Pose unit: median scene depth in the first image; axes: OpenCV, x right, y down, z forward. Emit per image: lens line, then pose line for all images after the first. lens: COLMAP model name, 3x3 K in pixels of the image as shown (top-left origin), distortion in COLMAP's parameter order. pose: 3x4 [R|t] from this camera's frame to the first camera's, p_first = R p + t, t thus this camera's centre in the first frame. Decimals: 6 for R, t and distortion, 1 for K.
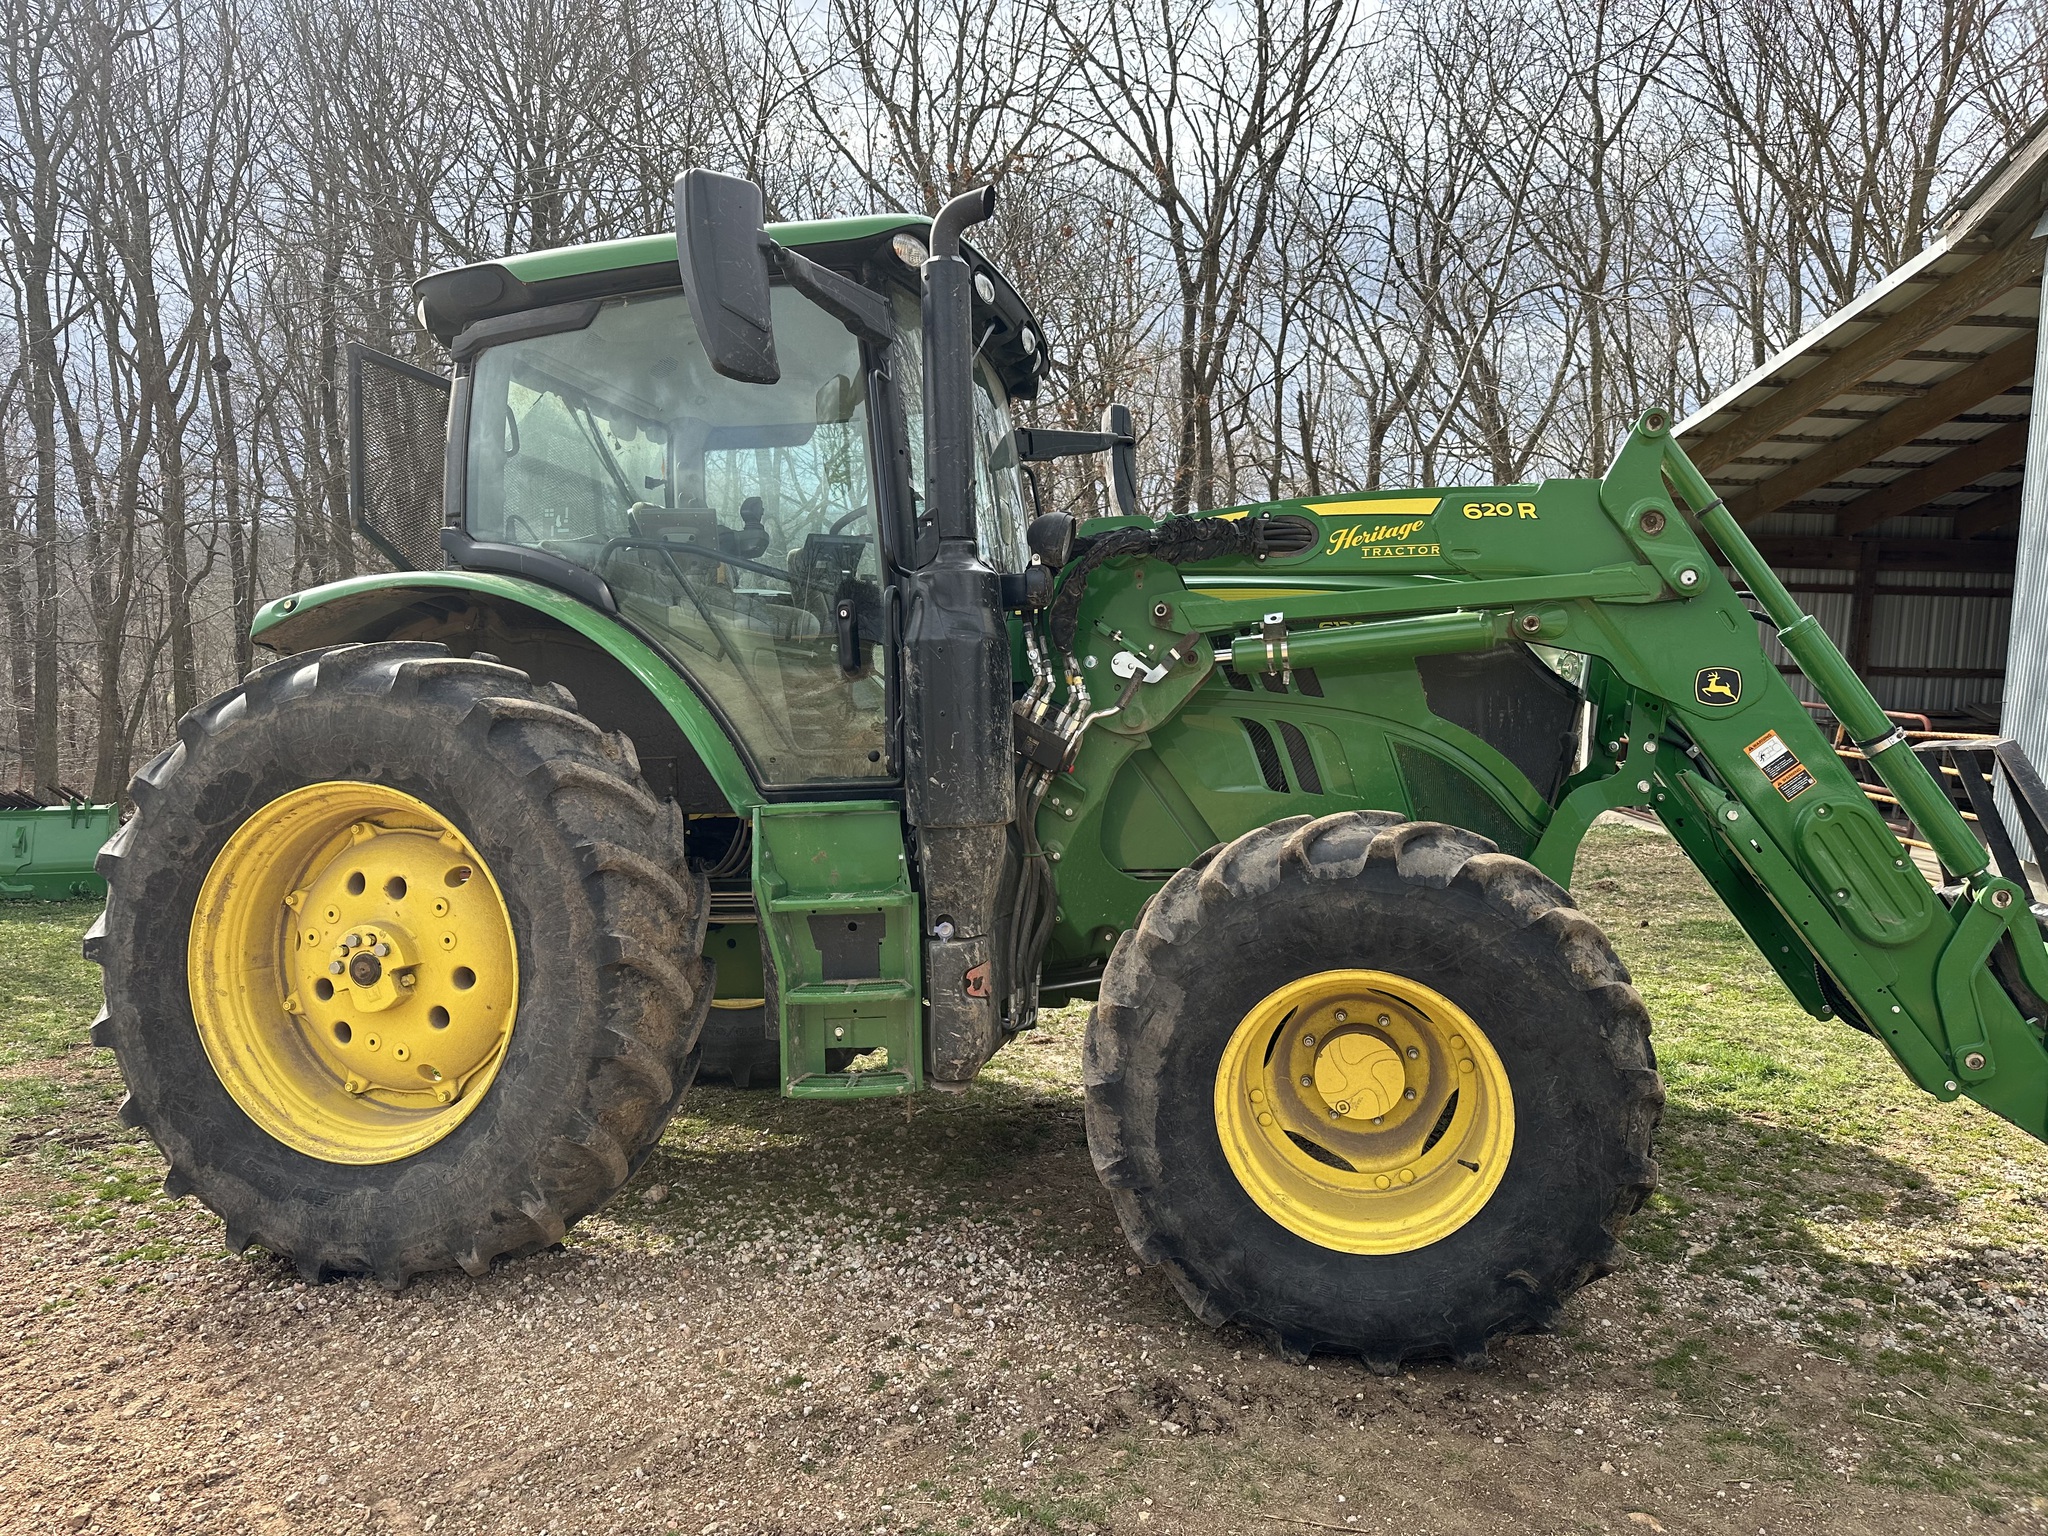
lens RADIAL K [[1449.5, 0, 1013.7], [0, 1449.5, 773.6], [0, 0, 1]] dist [0.030595, -0.041279]
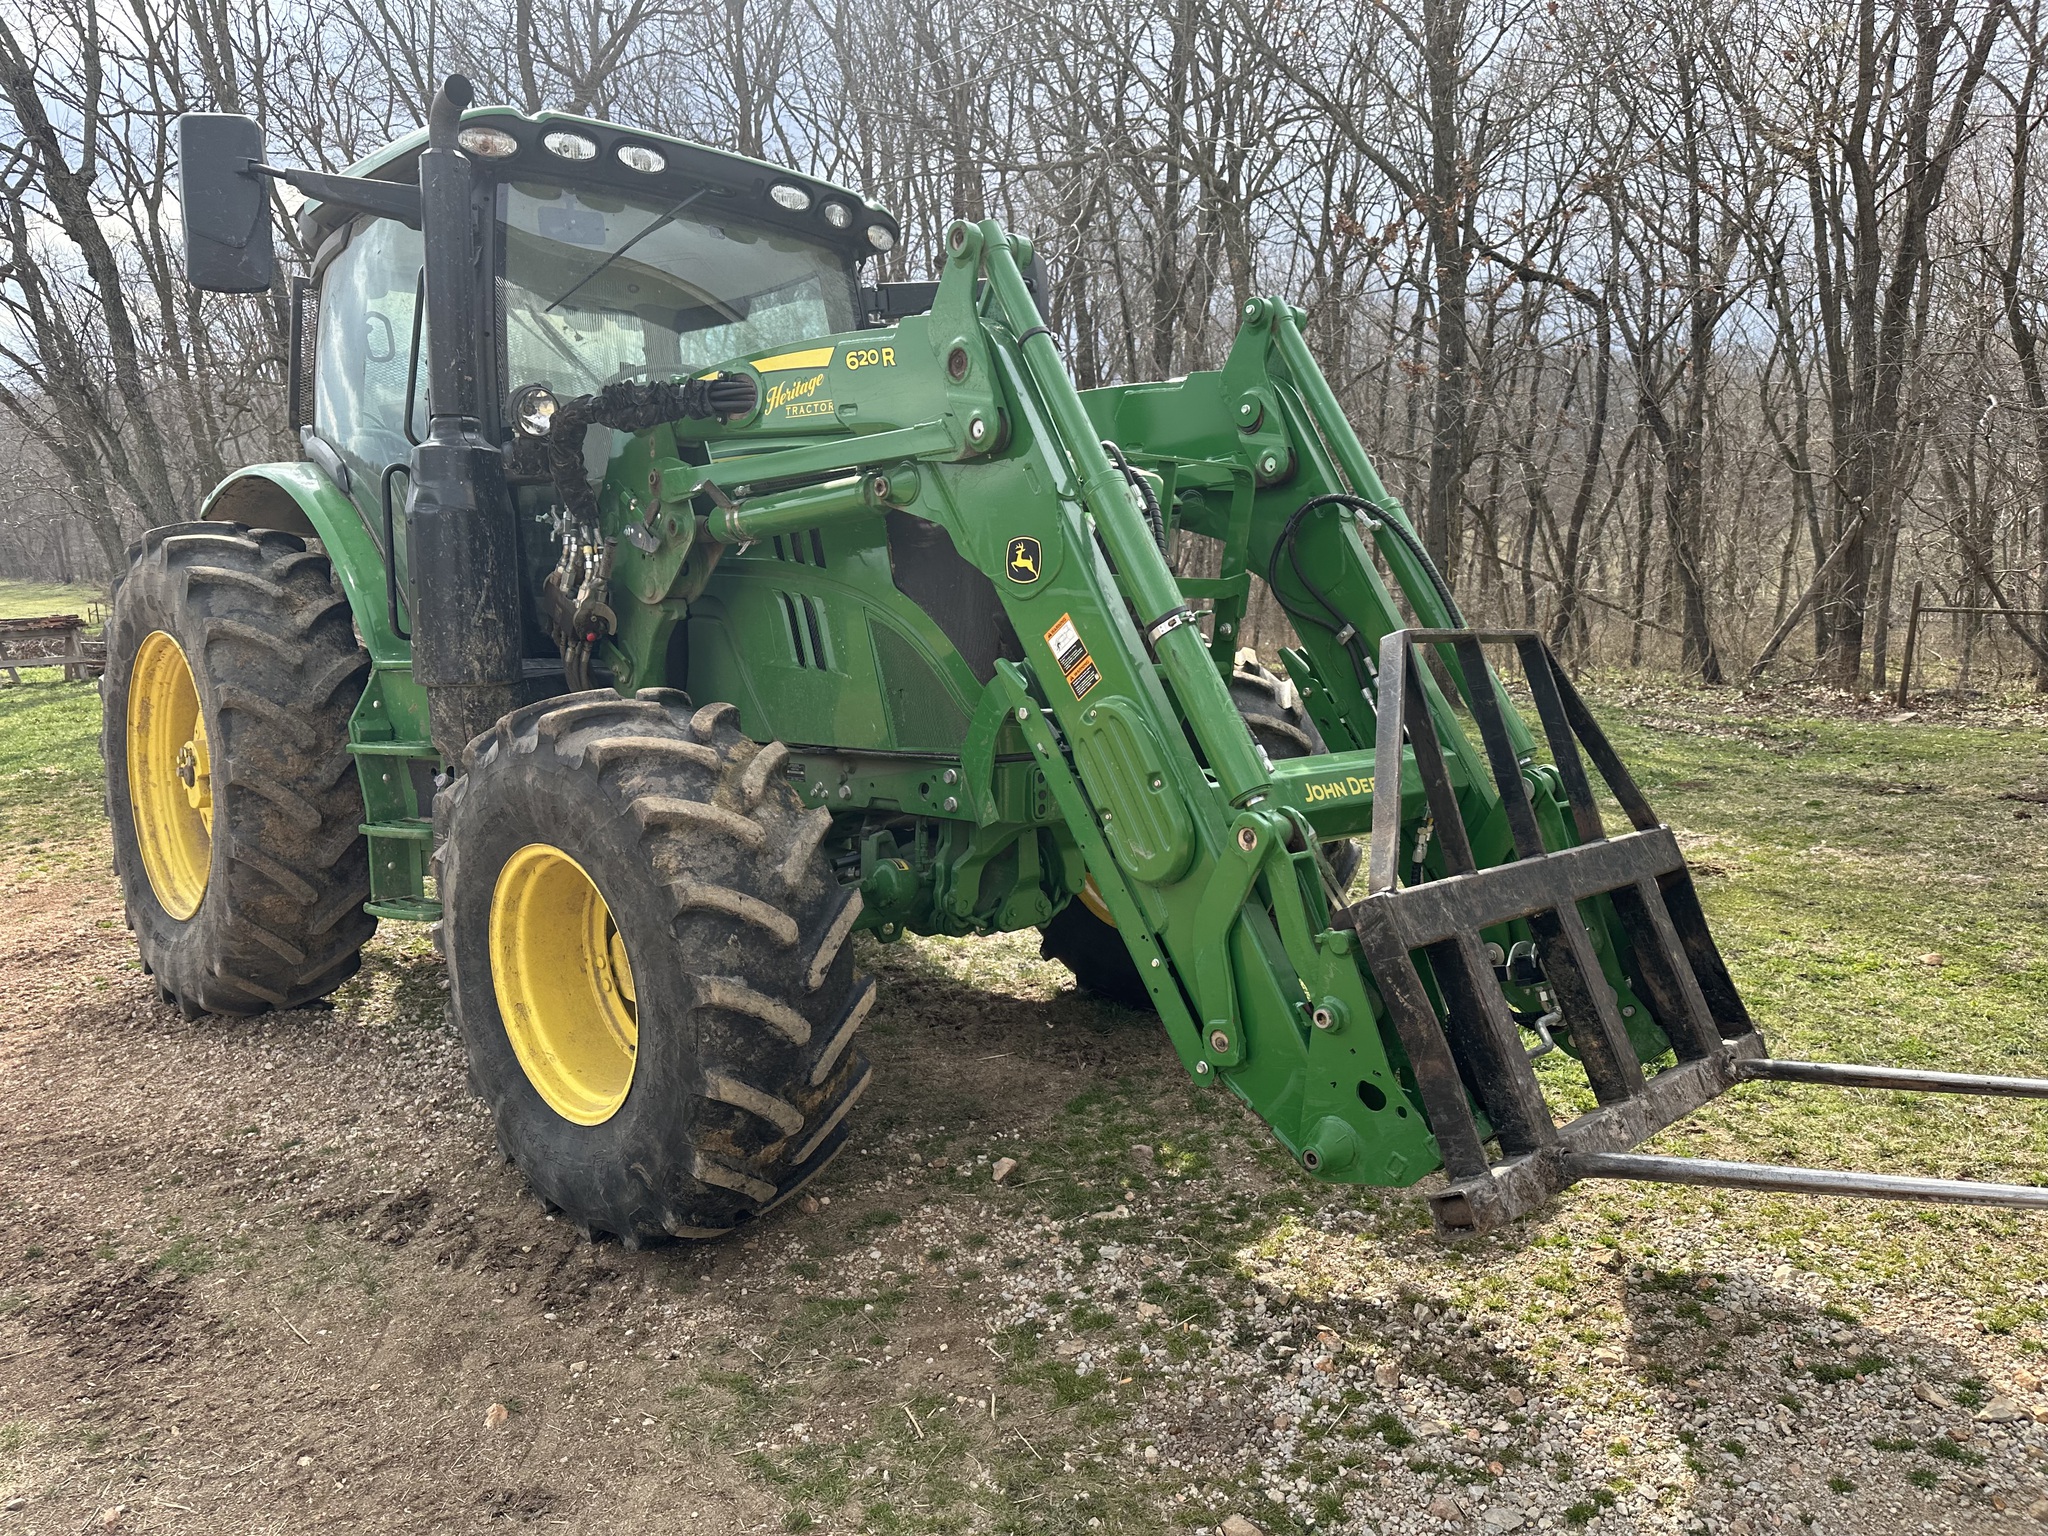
lens RADIAL K [[1449.5, 0, 1018.1], [0, 1449.5, 780.2], [0, 0, 1]] dist [0.030595, -0.041279]
pose [[0.862503, 0.079404, -0.499784, 0.957381], [-0.031699, 0.994151, 0.103243, -0.020962], [0.505059, -0.073204, 0.859975, 0.287598]]
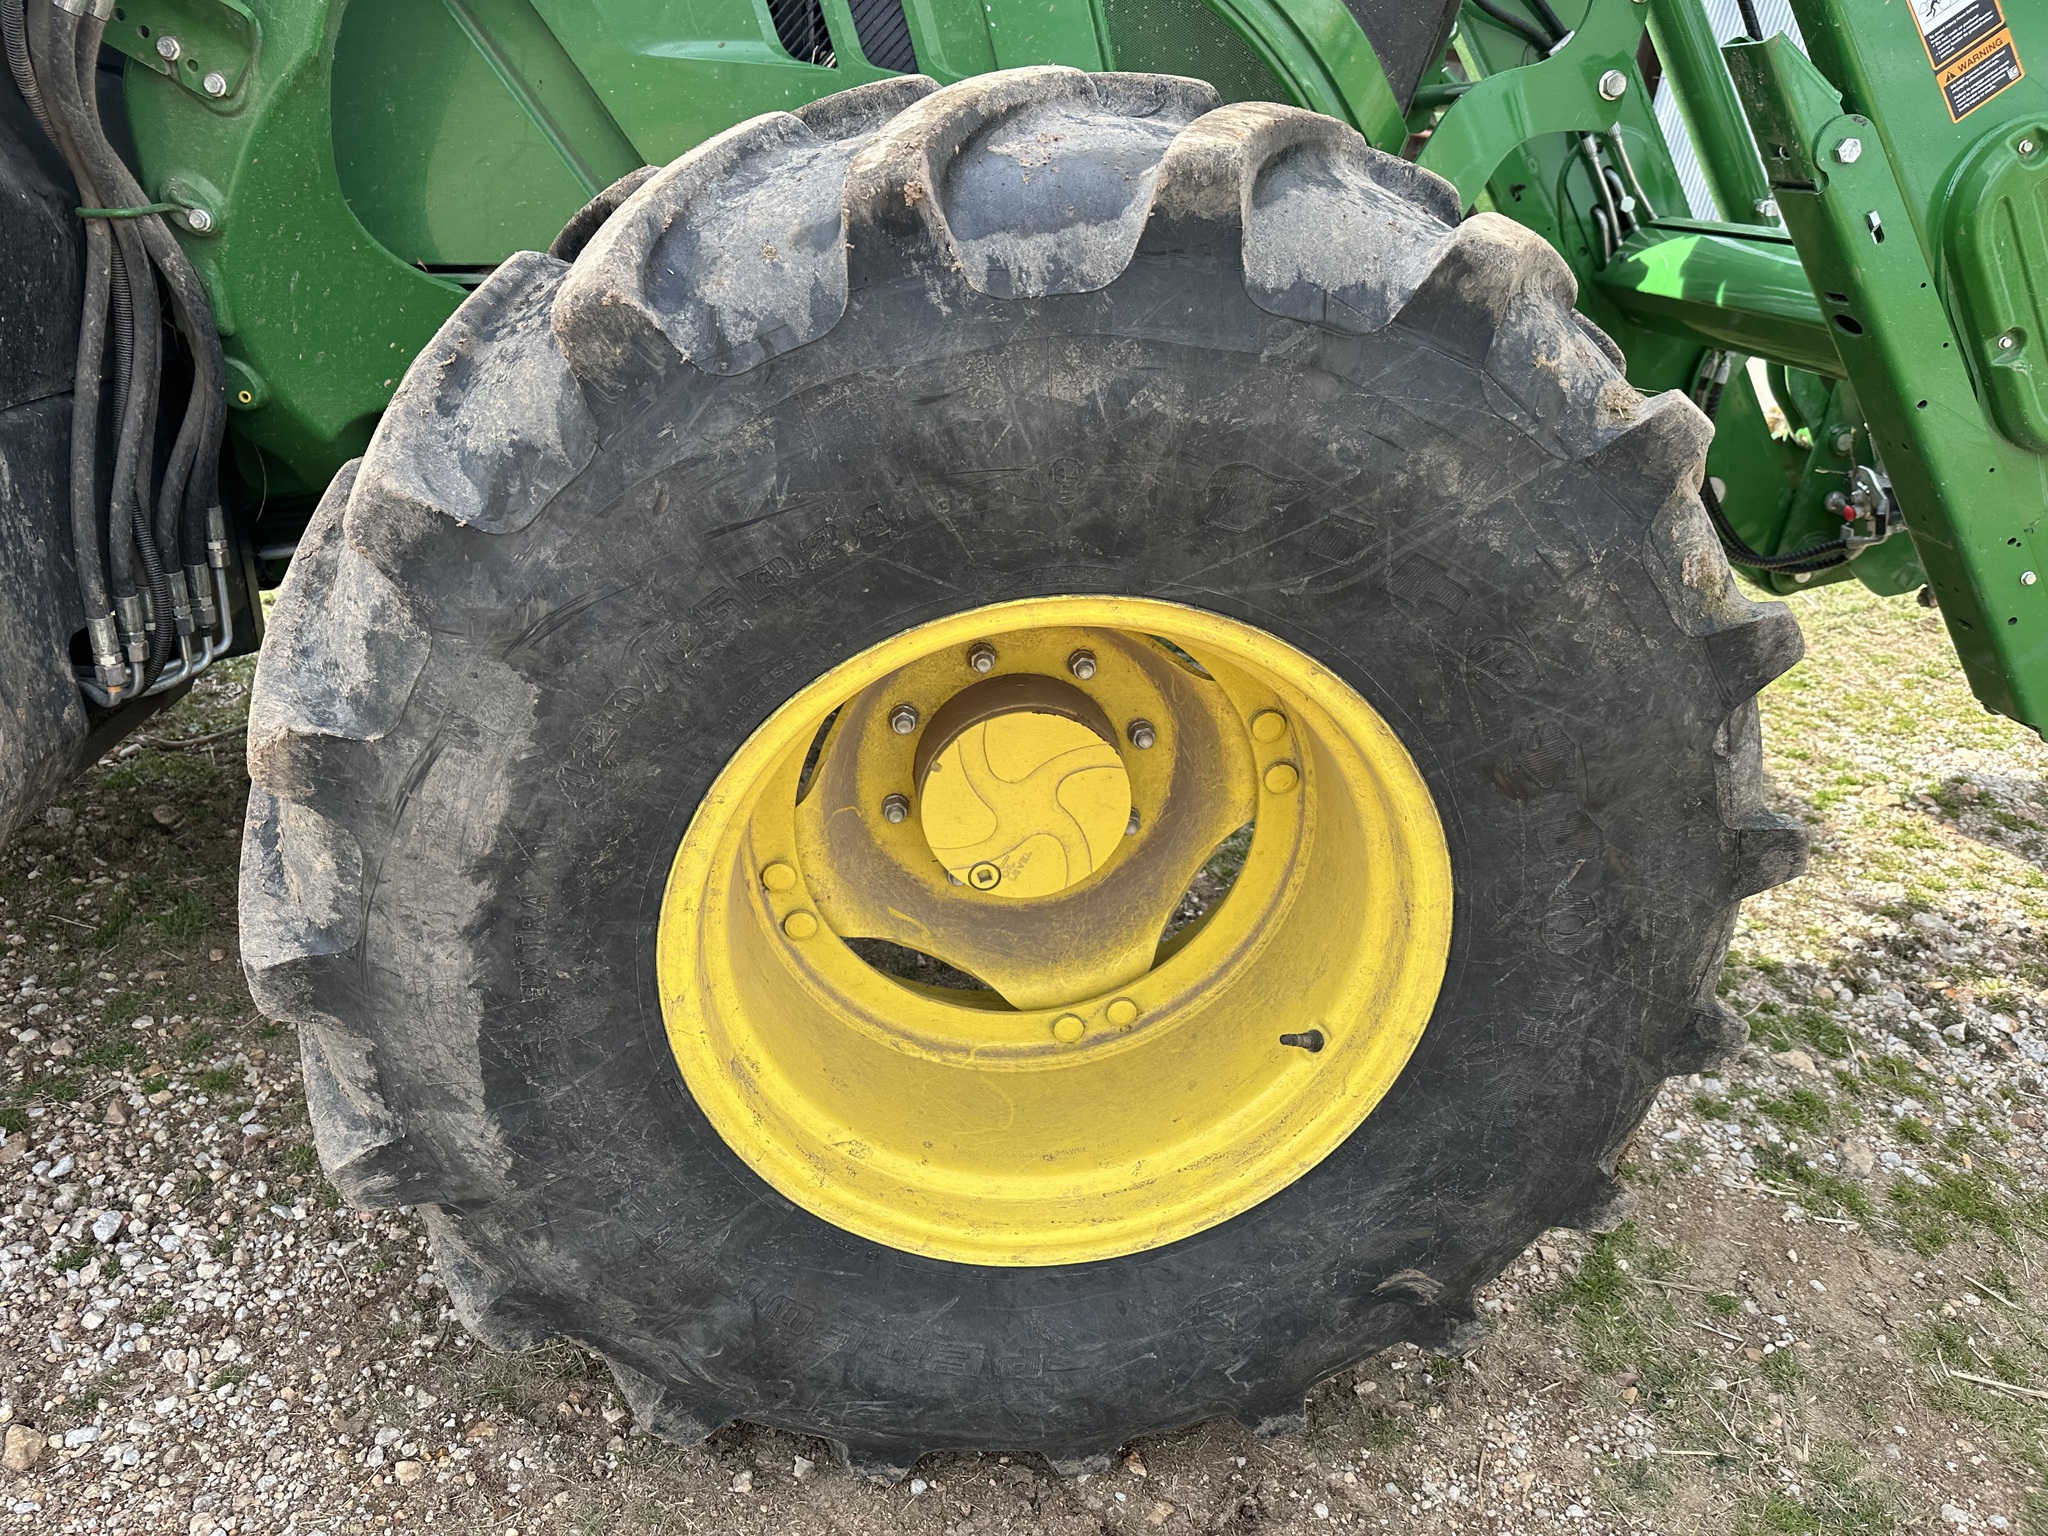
lens RADIAL K [[1449.5, 0, 994.2], [0, 1449.5, 765.2], [0, 0, 1]] dist [0.030595, -0.041279]
pose [[0.948593, -0.087208, 0.304248, 0.110344], [-0.033491, 0.928236, 0.370481, 0.049353], [-0.314723, -0.361625, 0.877597, 0.671327]]
